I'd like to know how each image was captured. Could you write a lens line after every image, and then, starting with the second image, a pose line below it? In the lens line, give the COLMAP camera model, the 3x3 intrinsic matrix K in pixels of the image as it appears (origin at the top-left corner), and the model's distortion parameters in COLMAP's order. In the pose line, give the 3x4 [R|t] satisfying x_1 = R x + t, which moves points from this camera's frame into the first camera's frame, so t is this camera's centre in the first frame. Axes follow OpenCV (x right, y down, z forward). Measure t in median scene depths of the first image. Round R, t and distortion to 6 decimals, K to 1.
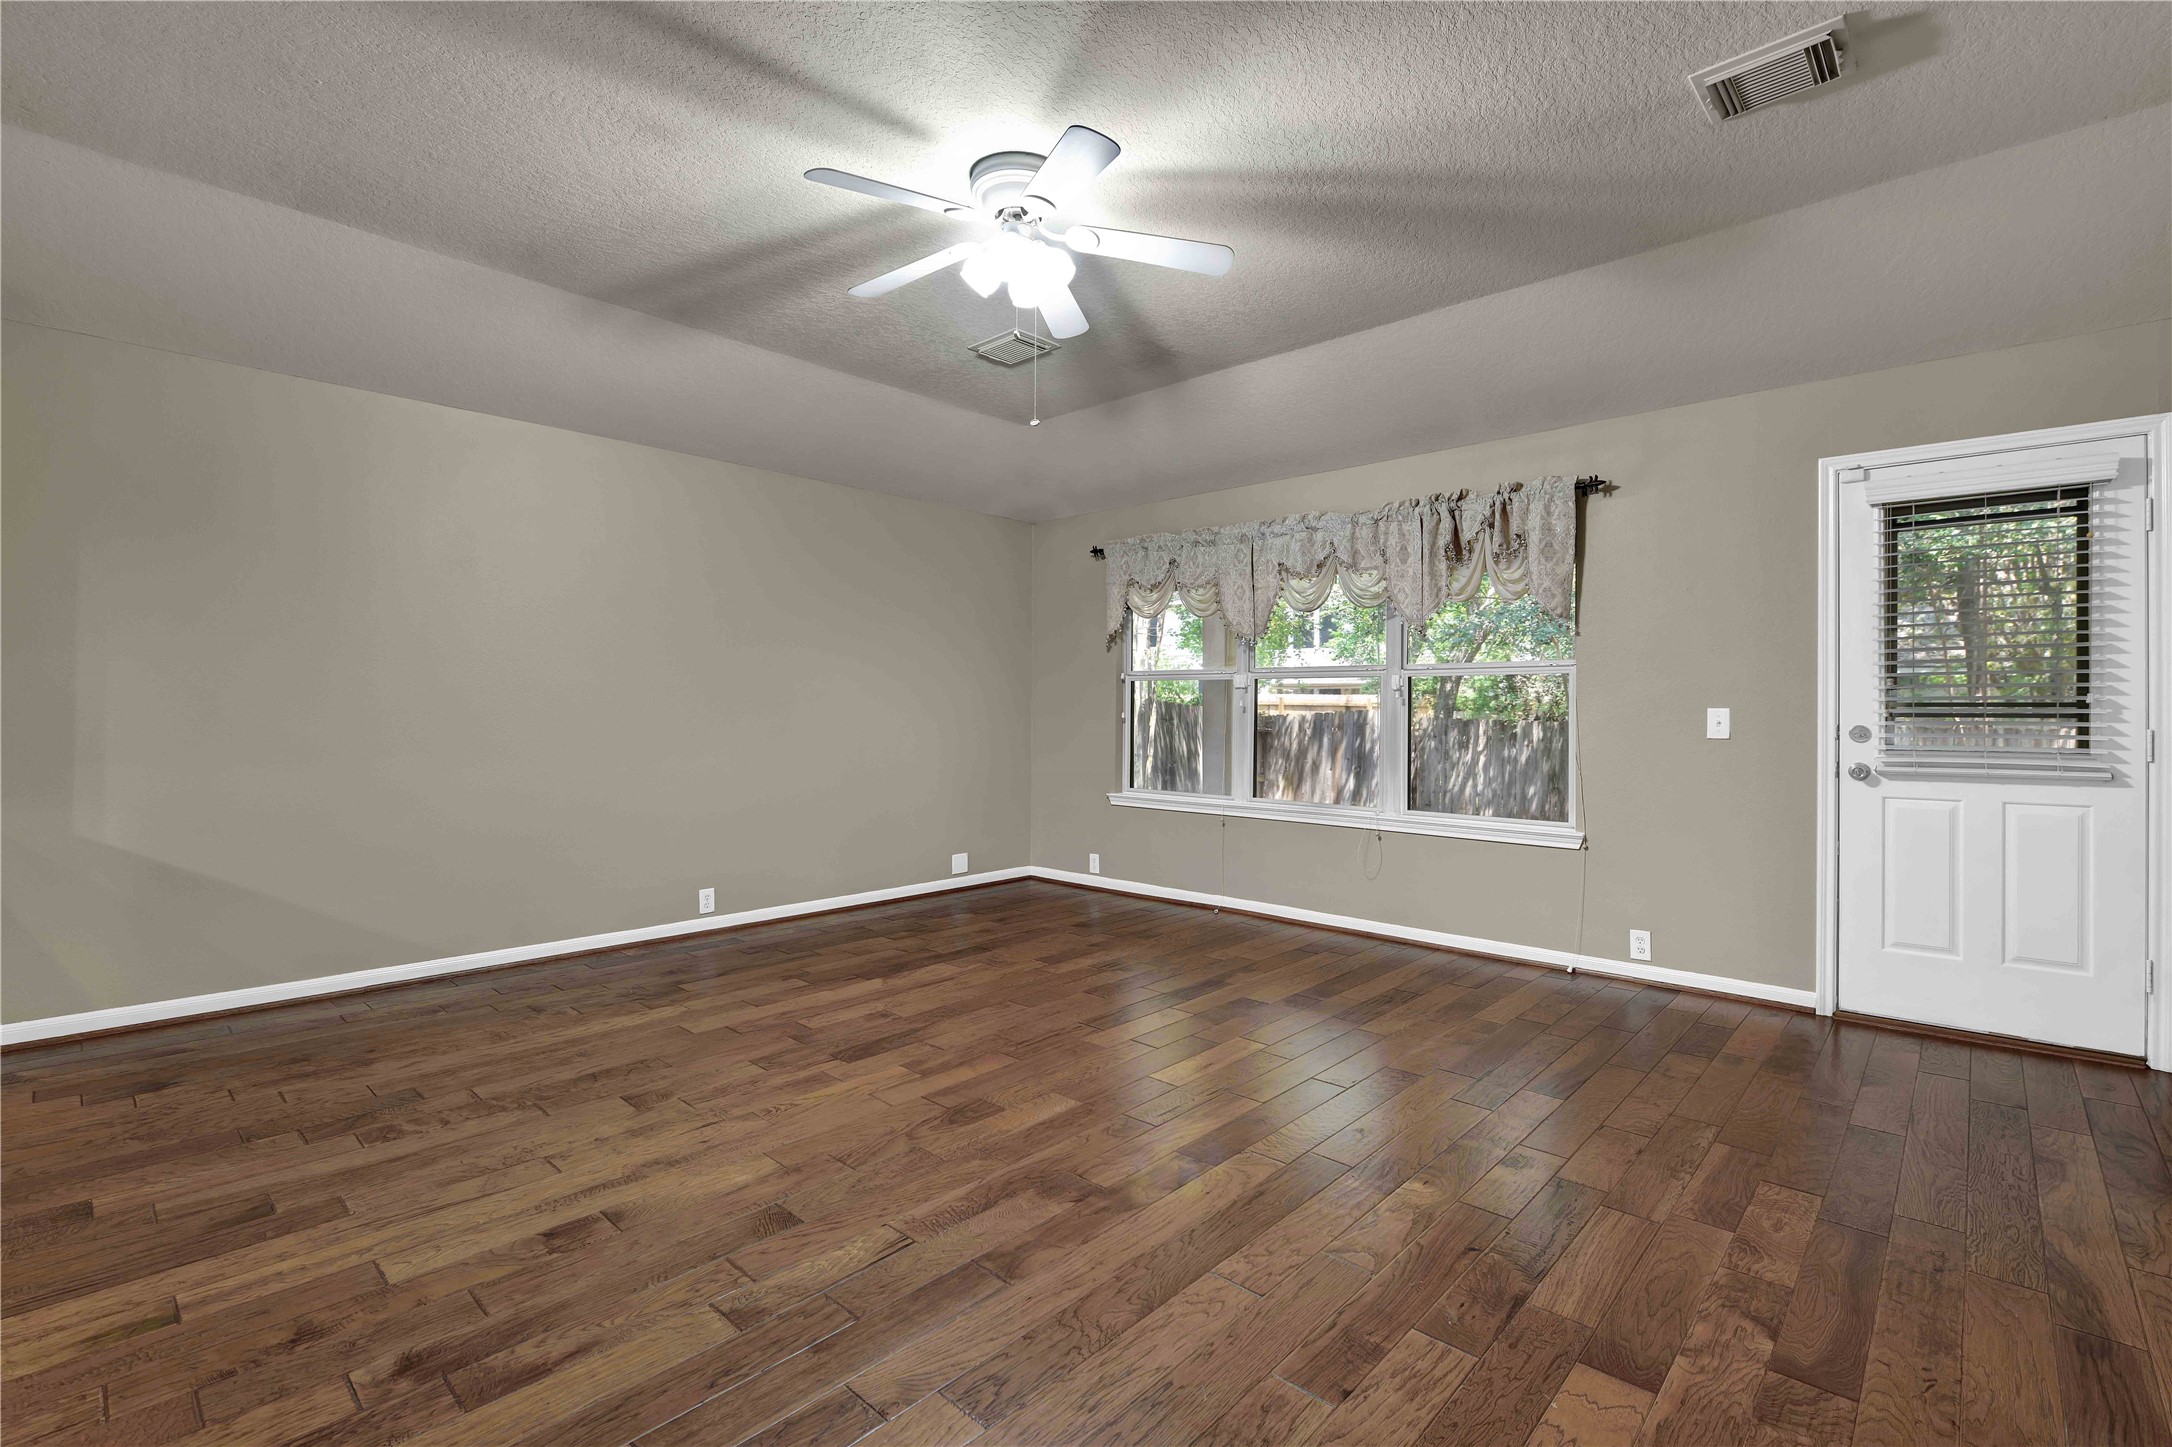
lens RADIAL K [[974.3, 0, 1055.8], [0, 974.3, 706.1], [0, 0, 1]] dist [-0.002998, -0.004738]
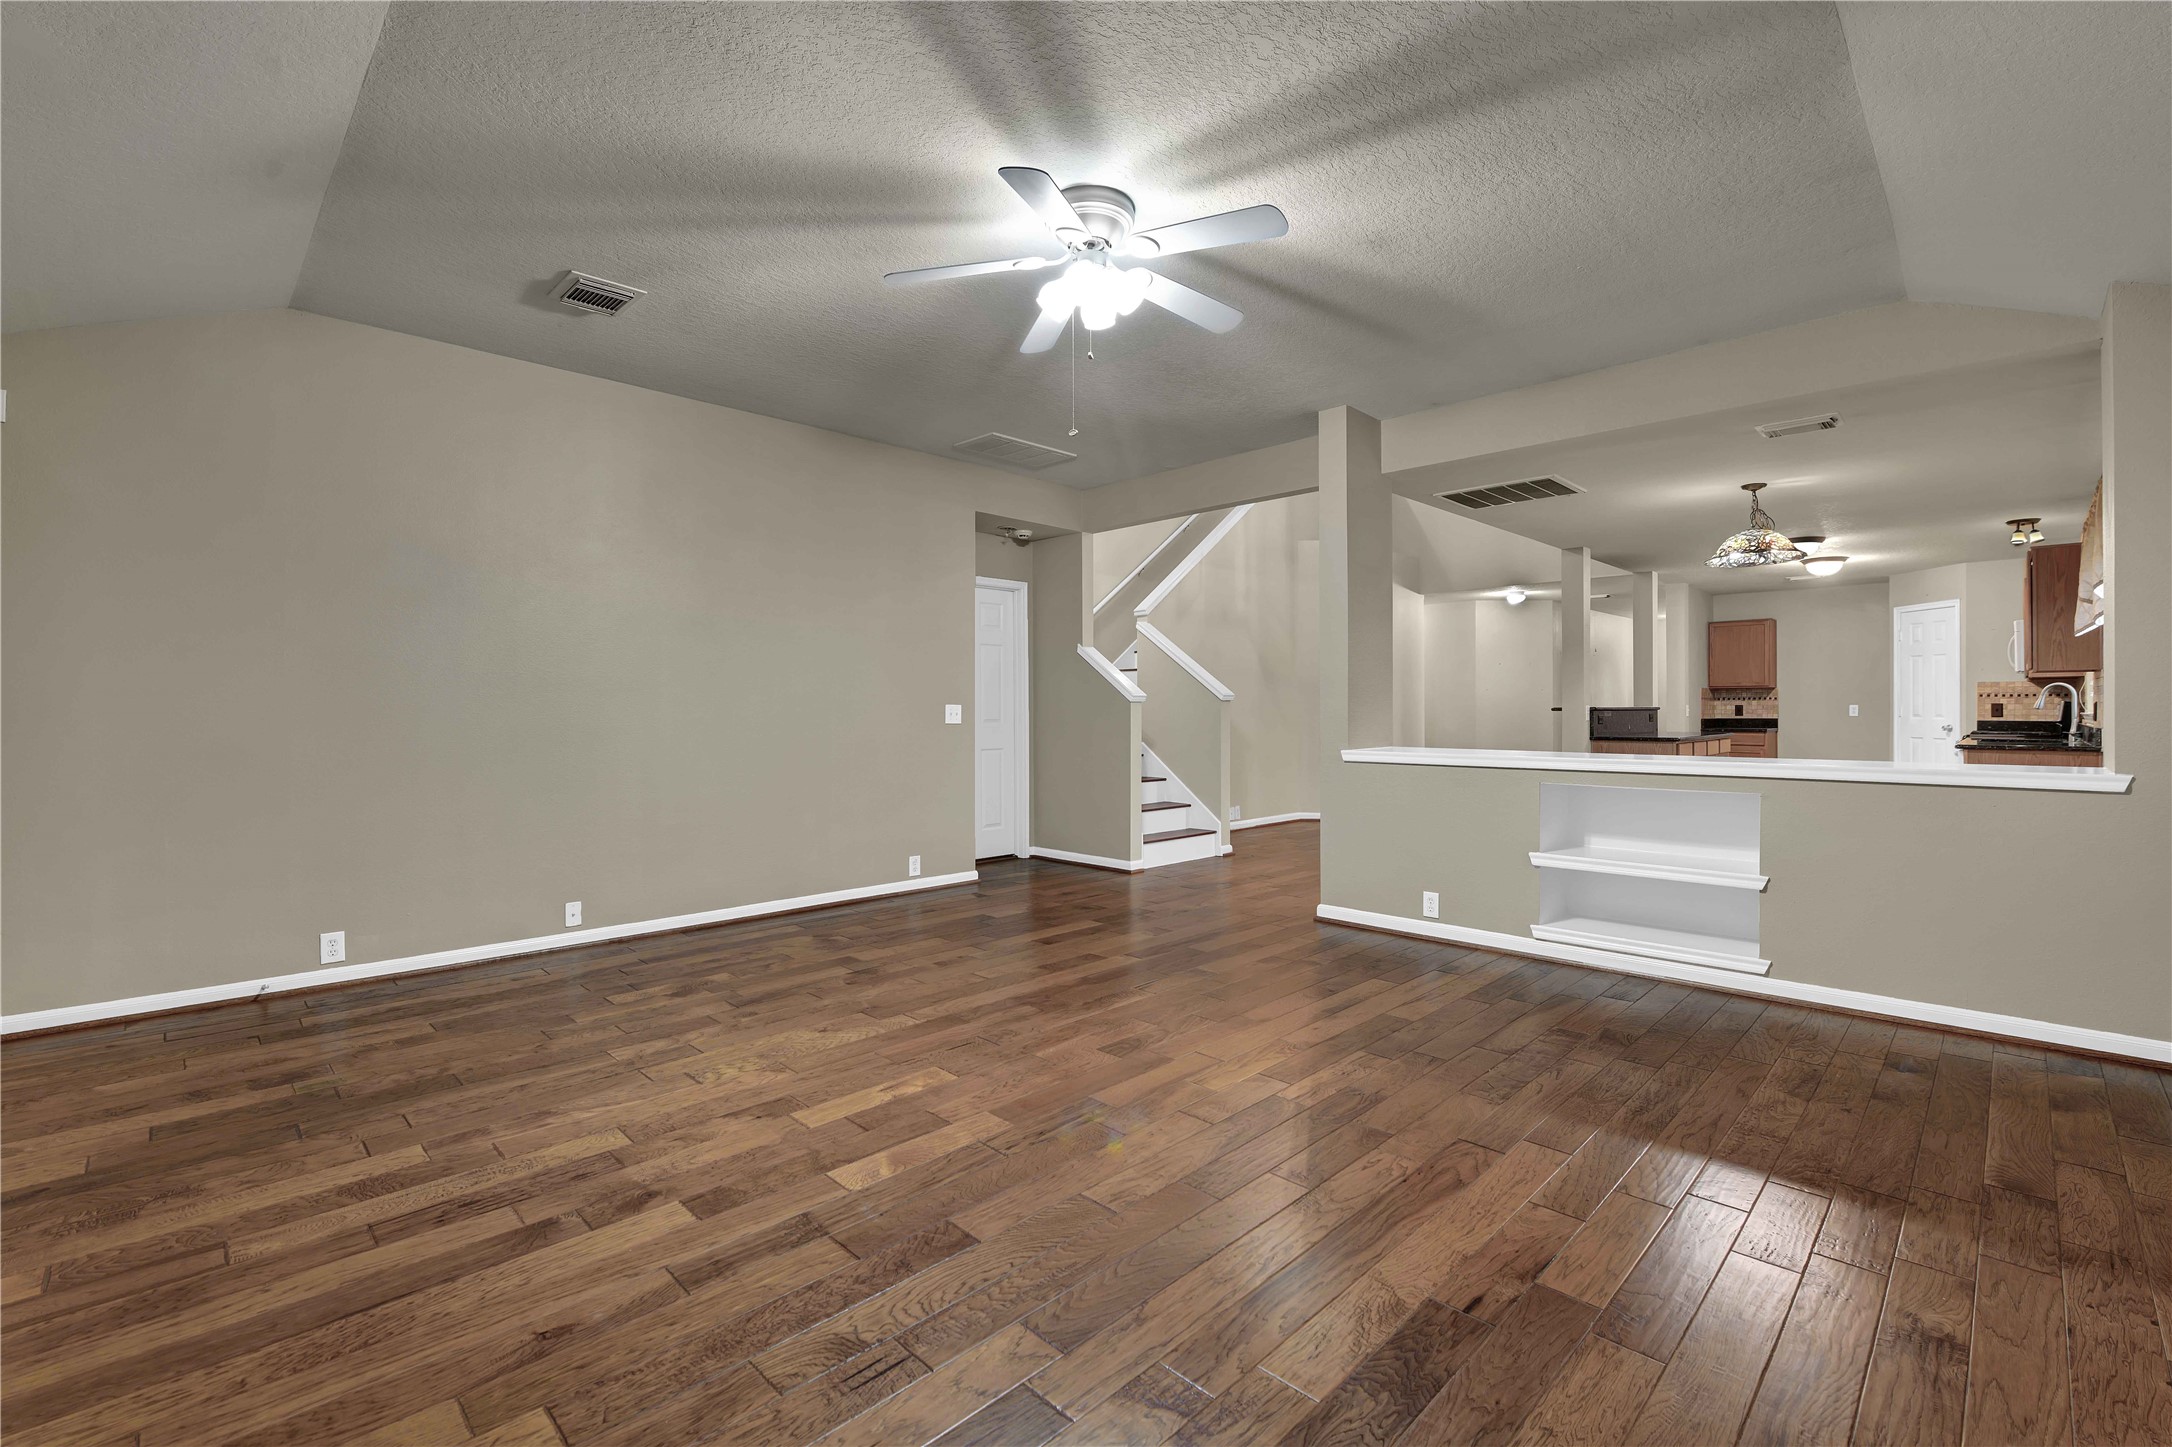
lens RADIAL K [[974.3, 0, 1075.5], [0, 974.3, 713.3], [0, 0, 1]] dist [-0.002998, -0.004738]
pose [[-0.999818, -0.003220, 0.018814, -0.042474], [-0.003119, 0.999981, 0.005388, 0.002653], [-0.018831, 0.005329, -0.999808, 1.942812]]
